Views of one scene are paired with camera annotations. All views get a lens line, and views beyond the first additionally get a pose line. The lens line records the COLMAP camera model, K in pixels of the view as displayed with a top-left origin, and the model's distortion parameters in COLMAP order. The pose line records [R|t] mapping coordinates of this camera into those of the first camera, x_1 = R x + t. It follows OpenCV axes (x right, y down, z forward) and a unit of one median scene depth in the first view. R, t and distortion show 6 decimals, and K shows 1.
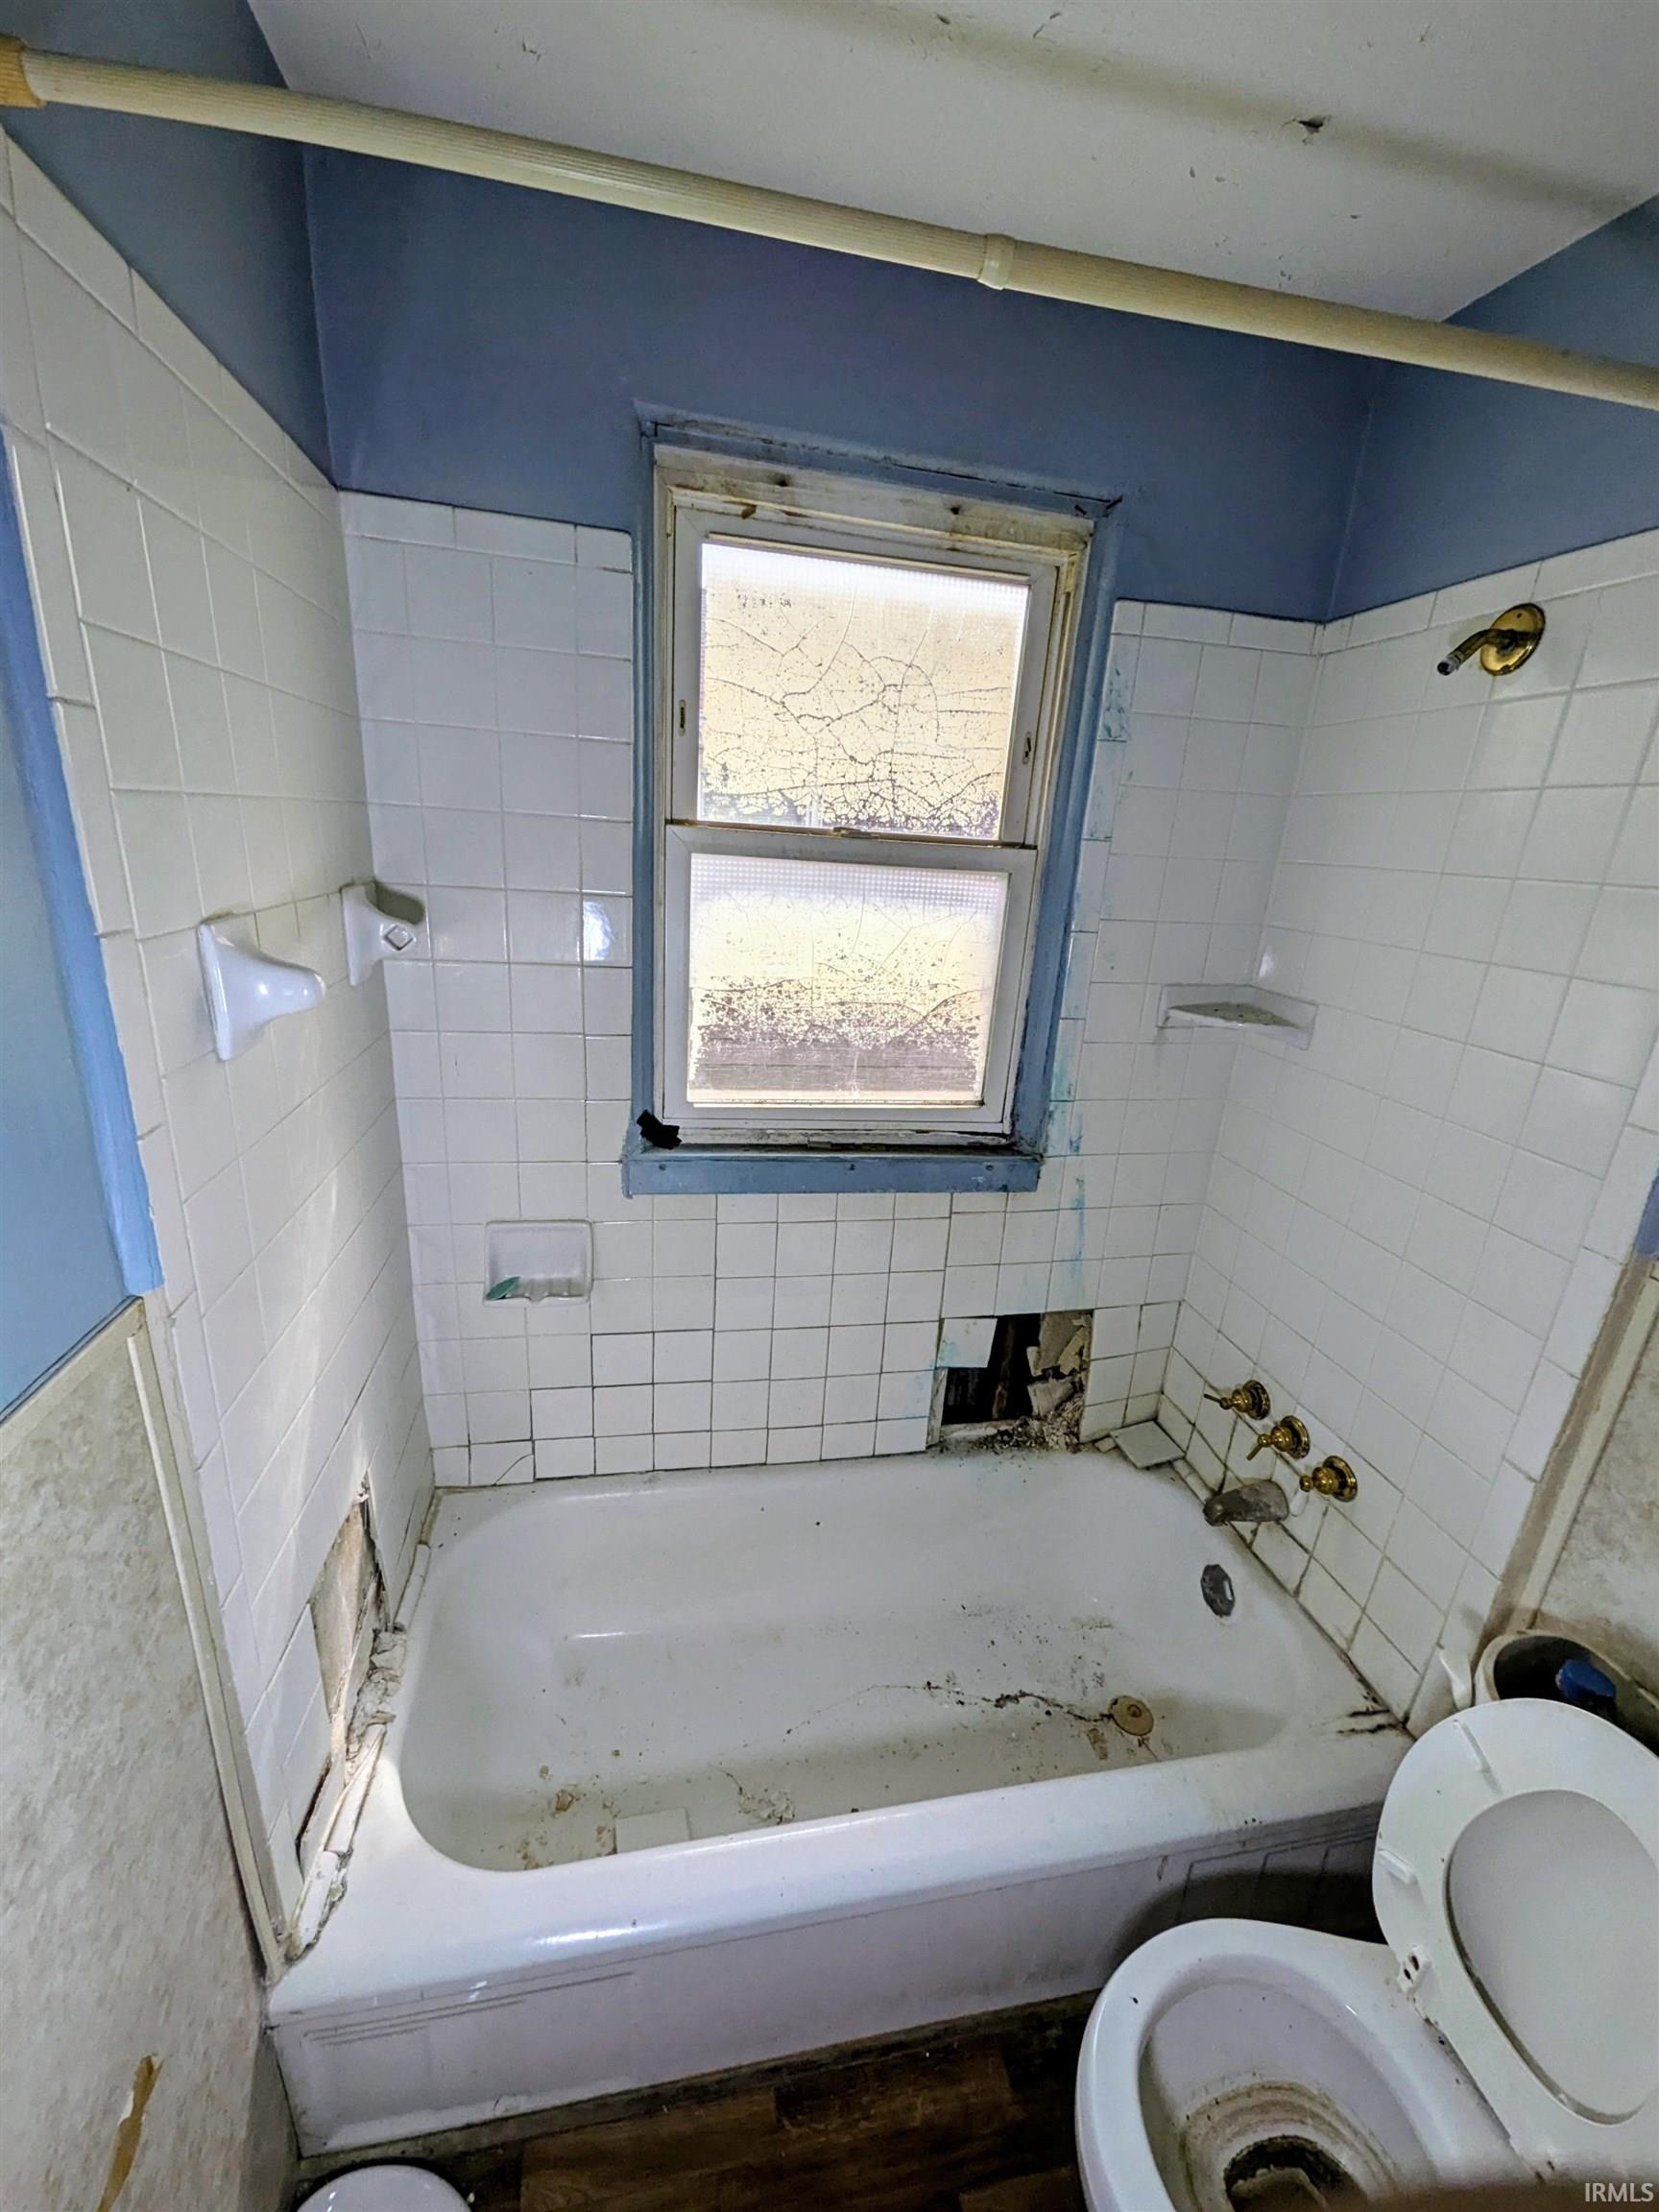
lens RADIAL K [[884.0, 0, 829.5], [0, 884.0, 1106.0], [0, 0, 1]] dist [0.013090, -0.005368]
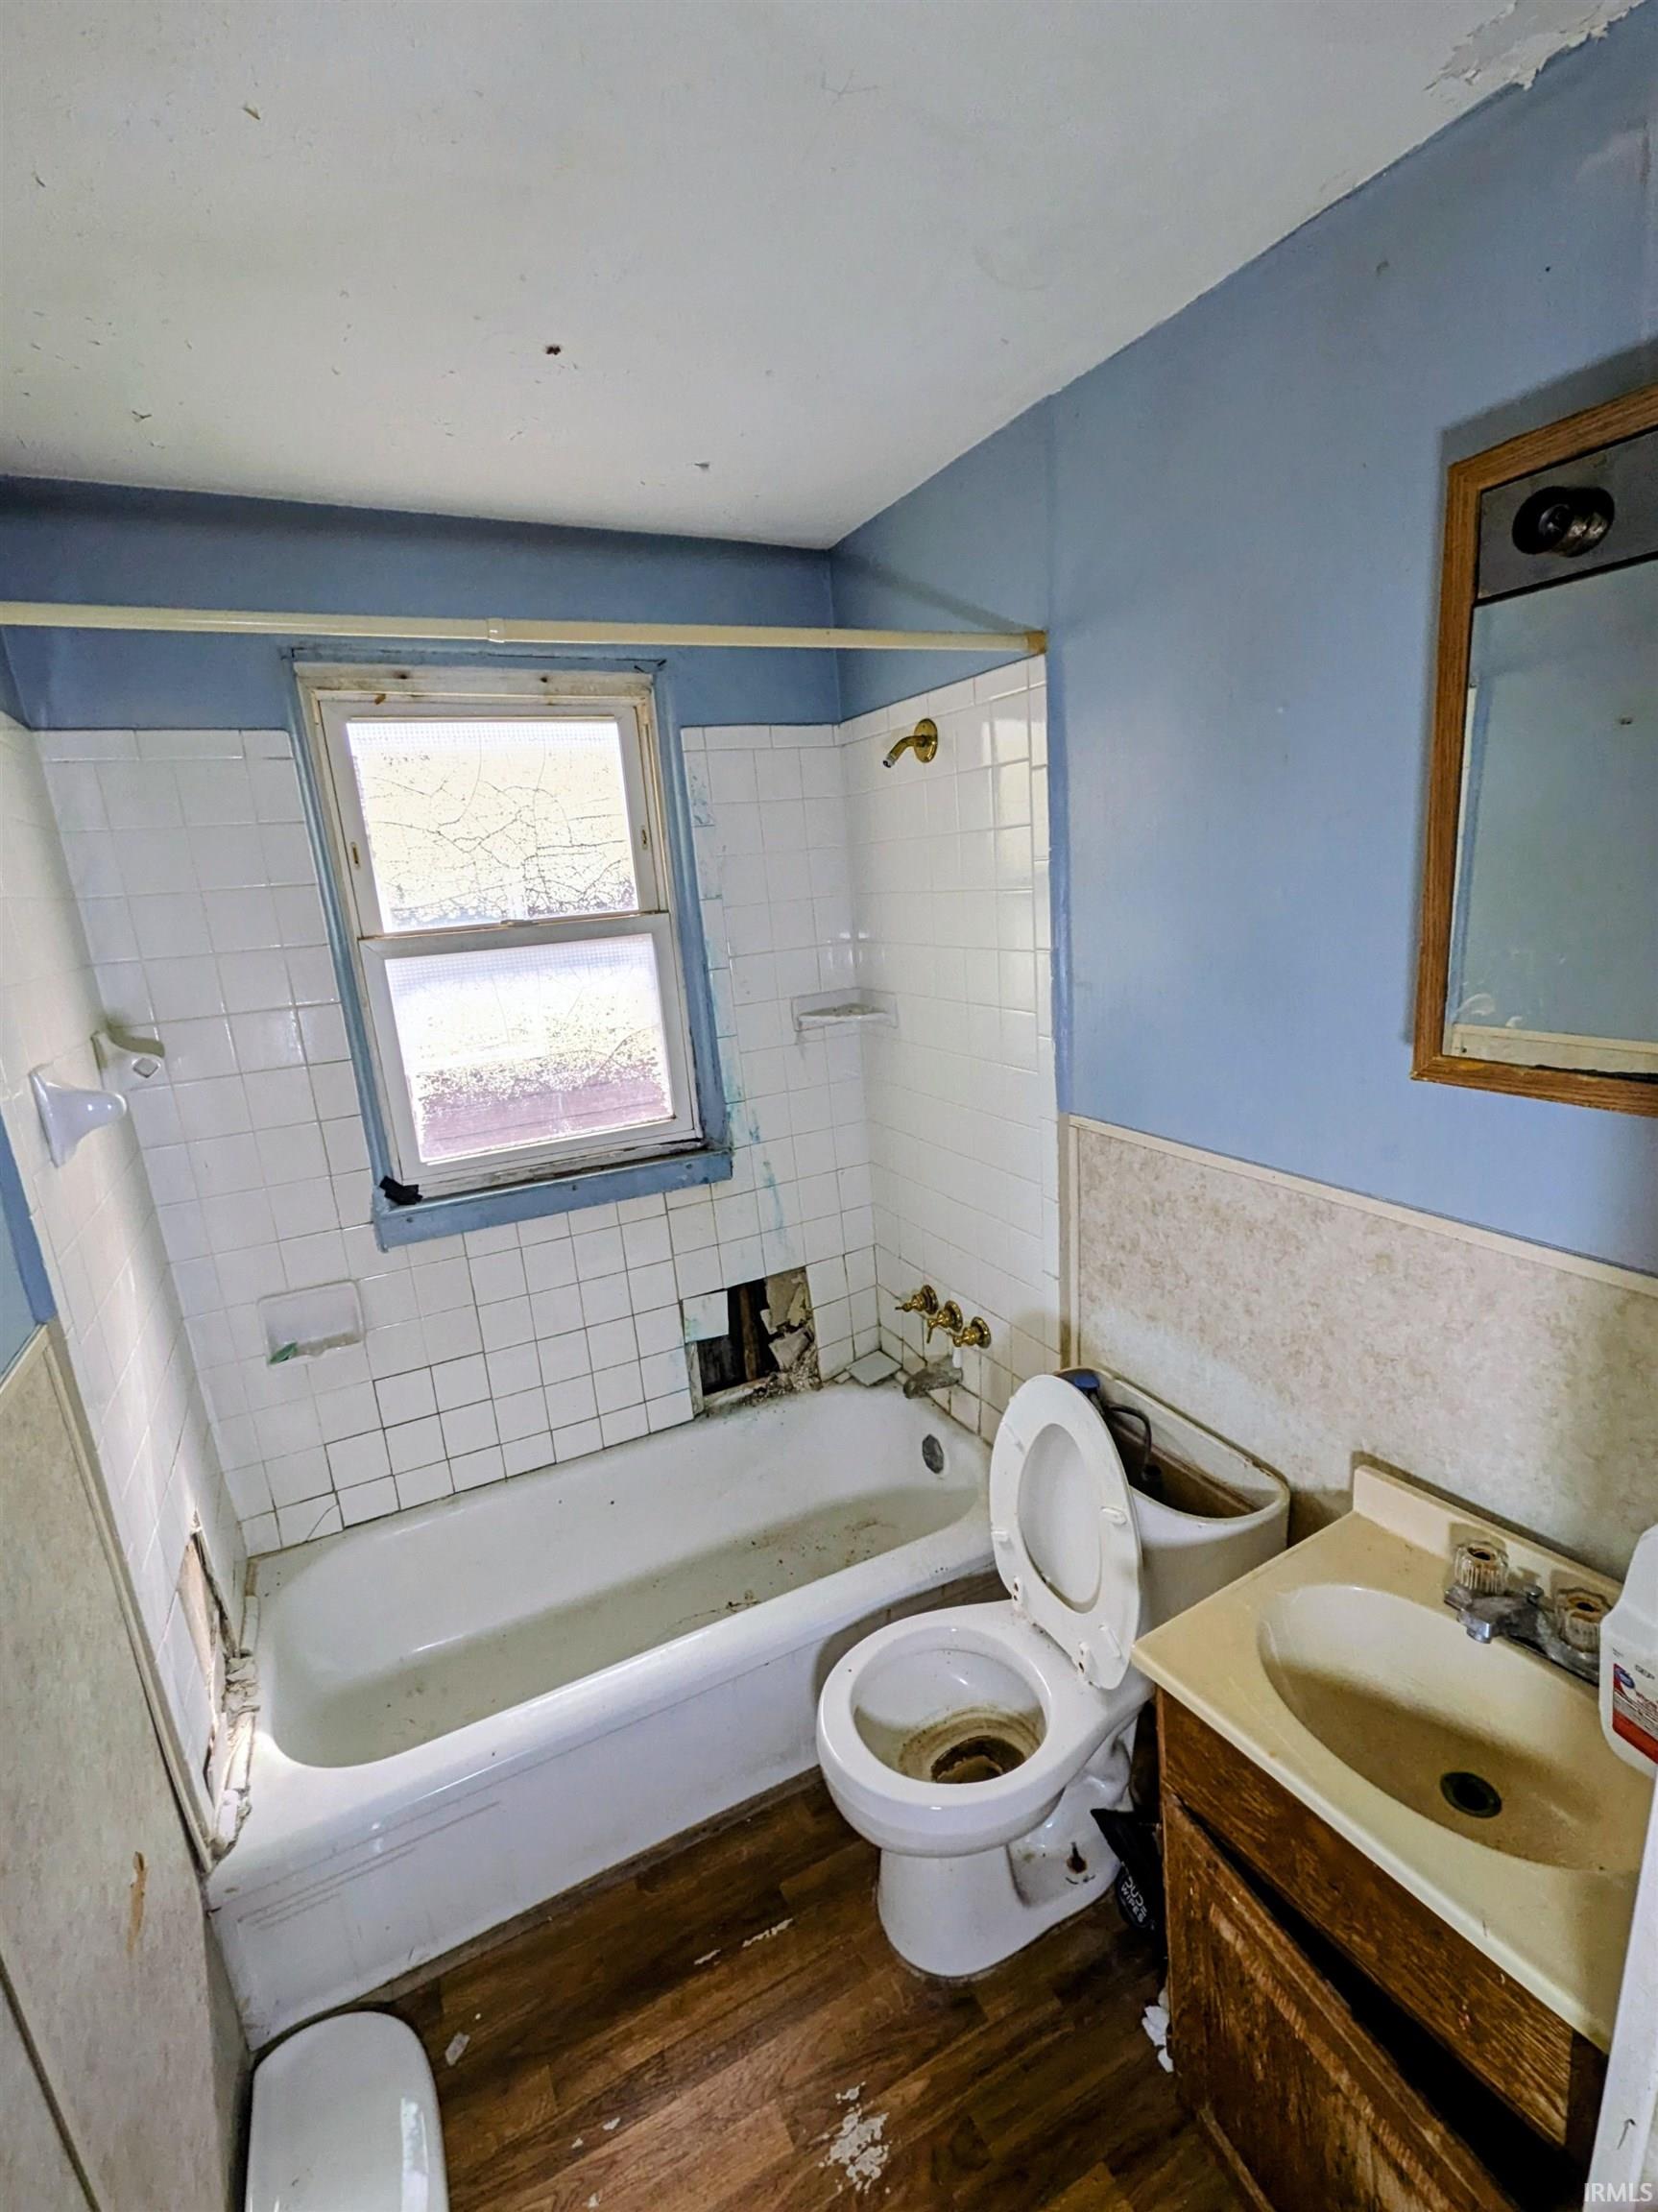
lens RADIAL K [[980.3, 0, 821.5], [0, 980.3, 1109.2], [0, 0, 1]] dist [0.008352, 0.000061]
pose [[0.954744, -0.195804, 0.223887, 0.070210], [0.209667, 0.976968, -0.039678, 0.089425], [-0.210961, 0.084824, 0.973807, -0.397708]]
